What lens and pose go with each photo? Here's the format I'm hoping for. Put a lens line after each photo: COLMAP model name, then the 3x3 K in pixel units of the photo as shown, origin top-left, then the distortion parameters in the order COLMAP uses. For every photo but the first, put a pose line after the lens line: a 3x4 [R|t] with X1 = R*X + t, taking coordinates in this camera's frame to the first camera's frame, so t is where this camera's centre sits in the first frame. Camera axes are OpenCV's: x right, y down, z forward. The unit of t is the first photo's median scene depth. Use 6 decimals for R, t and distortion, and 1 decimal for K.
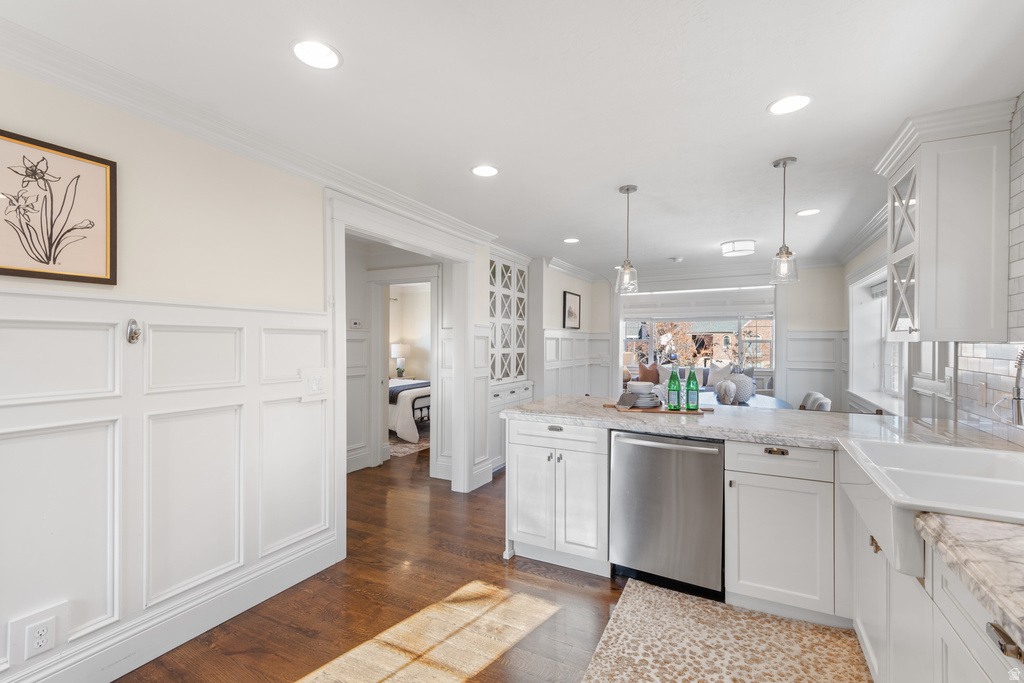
lens RADIAL K [[458.6, 0, 512.0], [0, 458.6, 341.5], [0, 0, 1]] dist [0.023442, -0.009094]
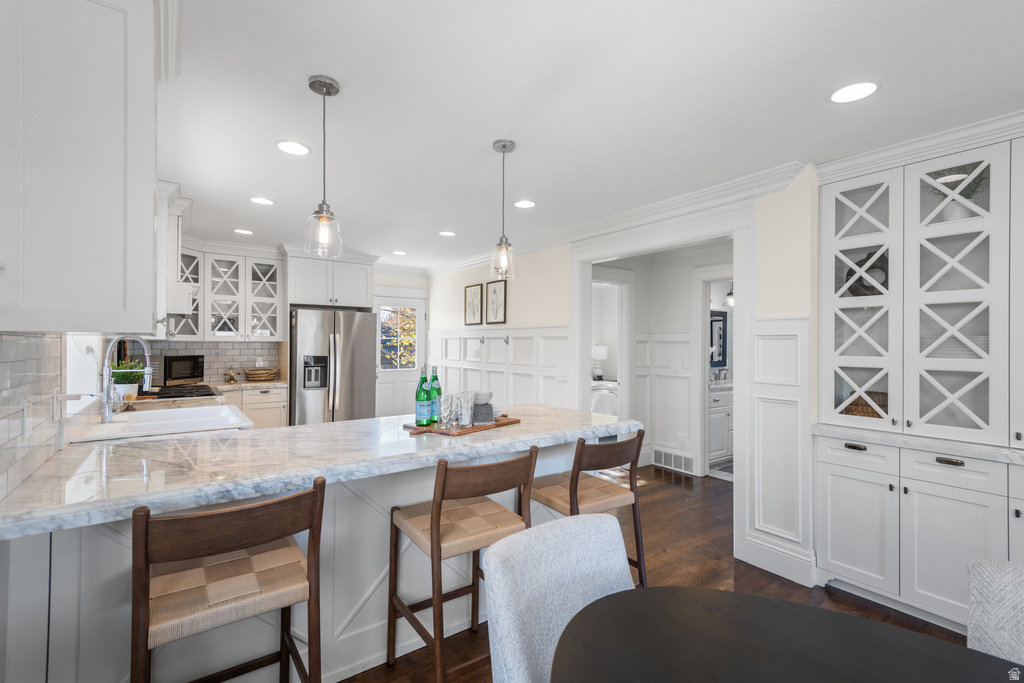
lens RADIAL K [[458.6, 0, 512.0], [0, 458.6, 341.5], [0, 0, 1]] dist [0.023442, -0.009094]
pose [[-0.449009, -0.008171, -0.893490, 1.176729], [-0.000733, 0.999961, -0.008777, 0.007606], [0.893527, -0.003286, -0.448998, 1.707649]]
